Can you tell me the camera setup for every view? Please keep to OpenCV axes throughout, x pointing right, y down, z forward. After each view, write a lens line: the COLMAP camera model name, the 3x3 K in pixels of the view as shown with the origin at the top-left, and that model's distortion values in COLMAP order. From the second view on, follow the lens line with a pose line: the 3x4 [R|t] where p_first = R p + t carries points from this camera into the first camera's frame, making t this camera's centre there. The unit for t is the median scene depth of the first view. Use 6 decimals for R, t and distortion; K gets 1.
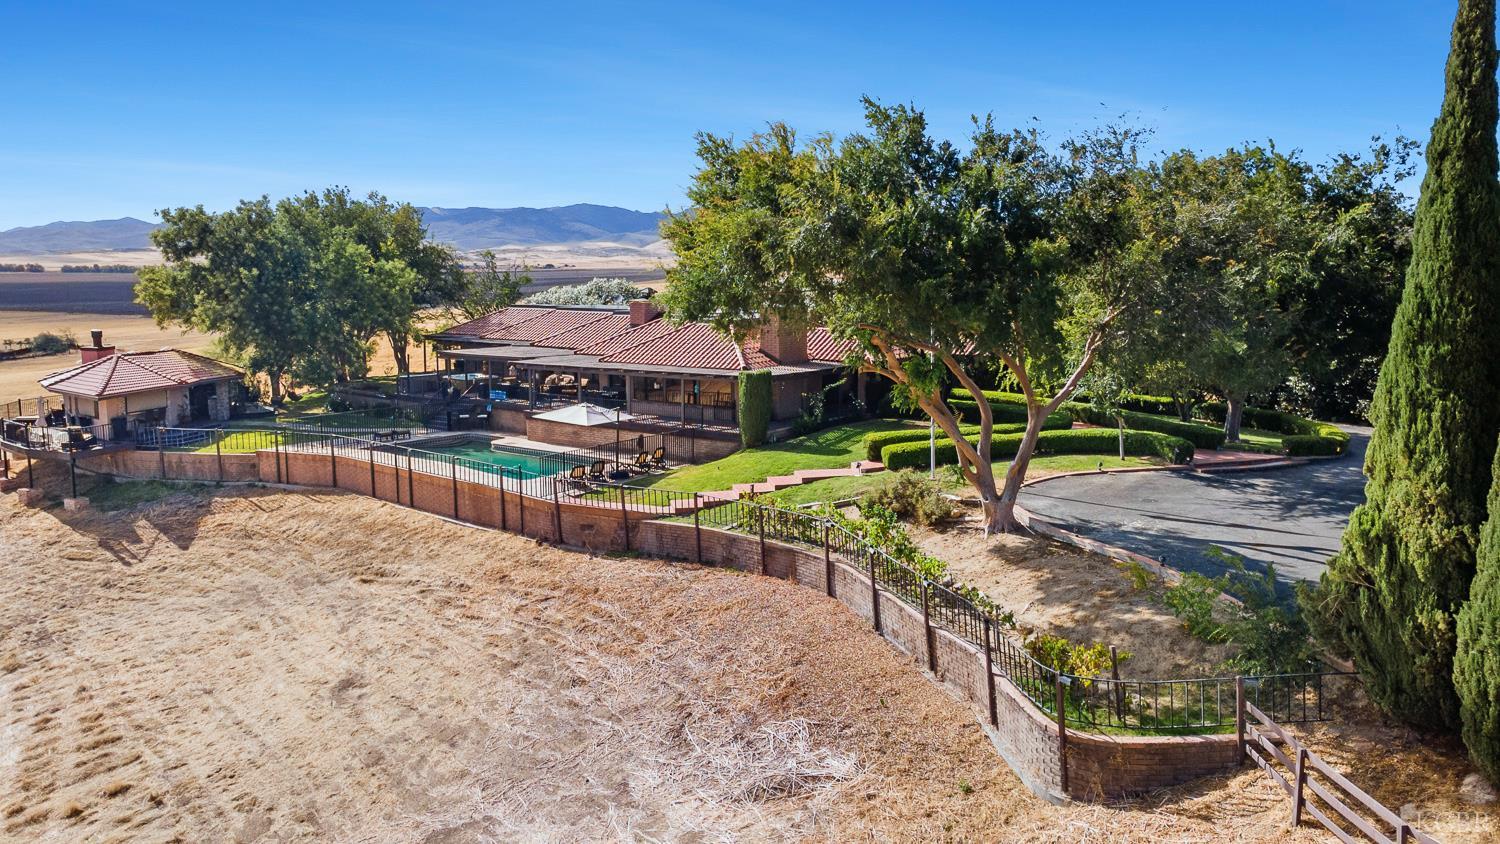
lens RADIAL K [[1104.4, 0, 747.3], [0, 1104.4, 416.8], [0, 0, 1]] dist [0.017344, 0.047457]
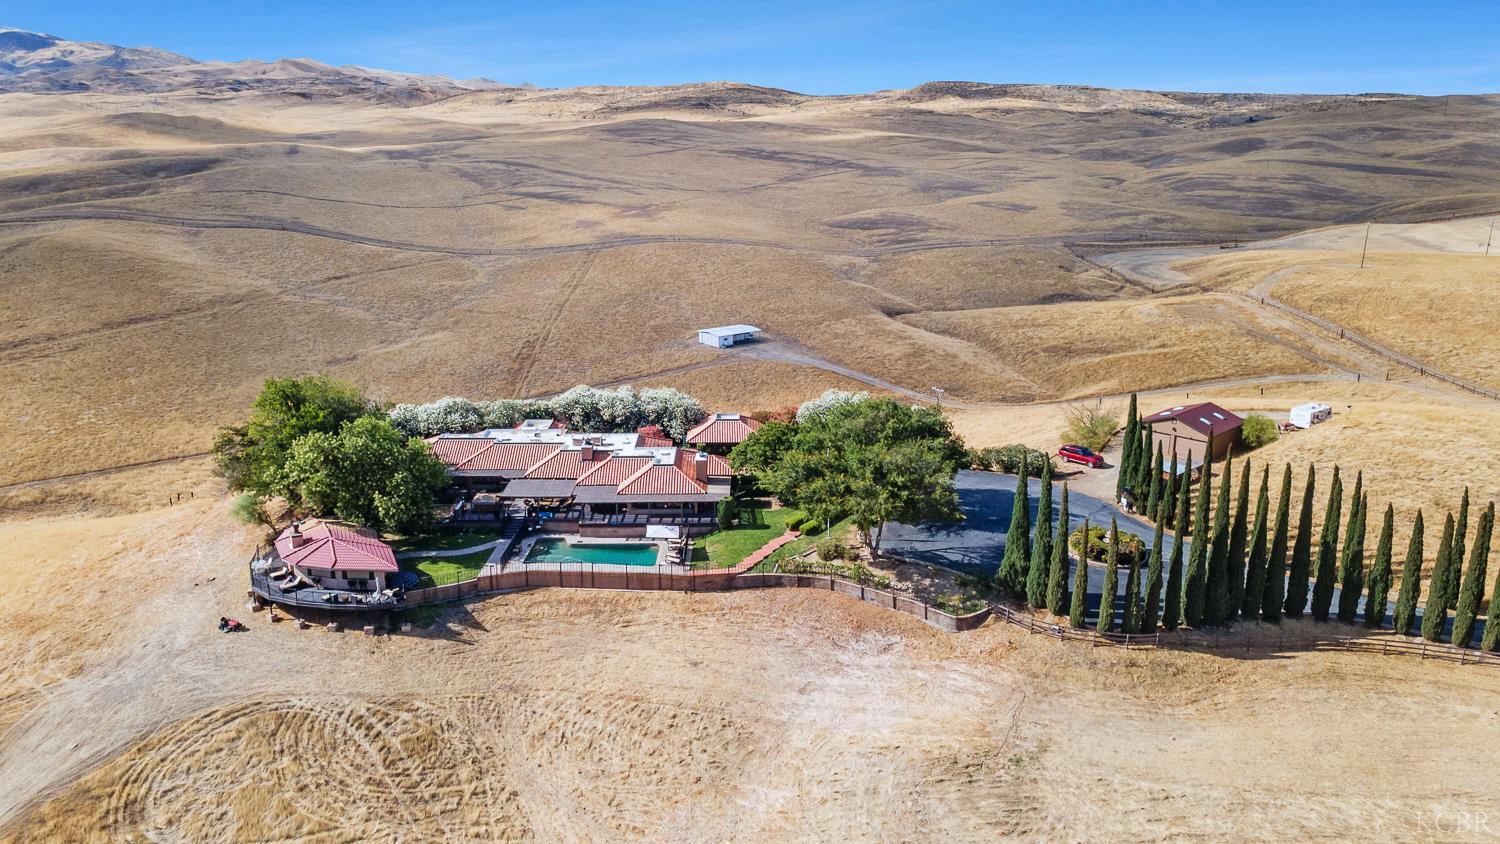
lens RADIAL K [[1104.4, 0, 747.3], [0, 1104.4, 416.8], [0, 0, 1]] dist [0.017344, 0.047457]
pose [[0.797194, -0.160465, 0.582007, -1.272996], [0.077720, 0.983286, 0.164646, -0.584255], [-0.598700, -0.086021, 0.796341, -0.882625]]
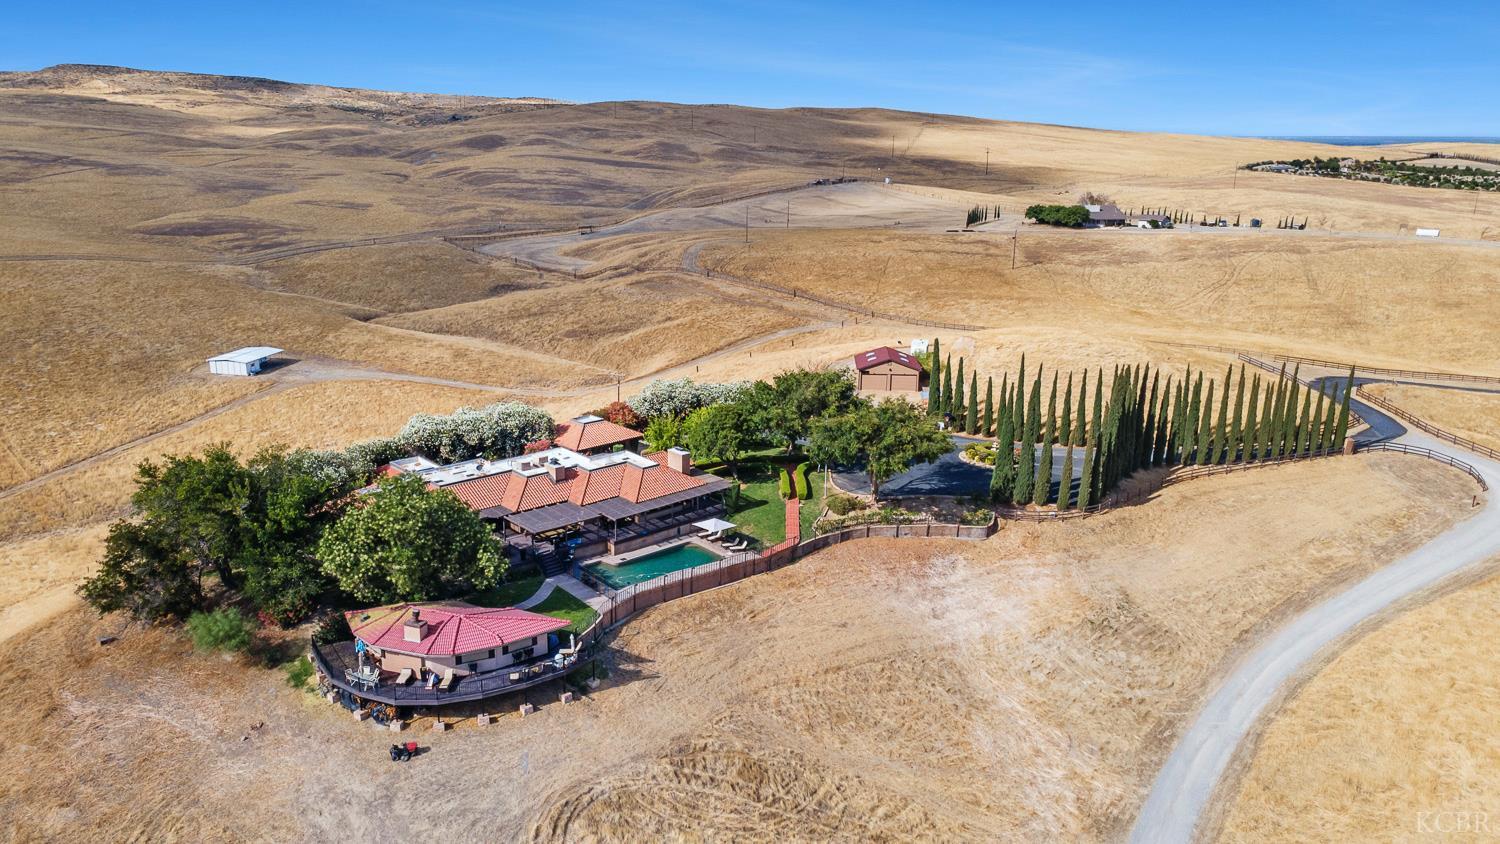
lens RADIAL K [[1096.0, 0, 748.0], [0, 1096.0, 416.7], [0, 0, 1]] dist [0.045270, 0.003940]
pose [[0.197575, -0.257707, 0.945807, -2.202491], [0.113268, 0.964365, 0.239103, -0.744571], [-0.973722, 0.059889, 0.219725, 0.410072]]
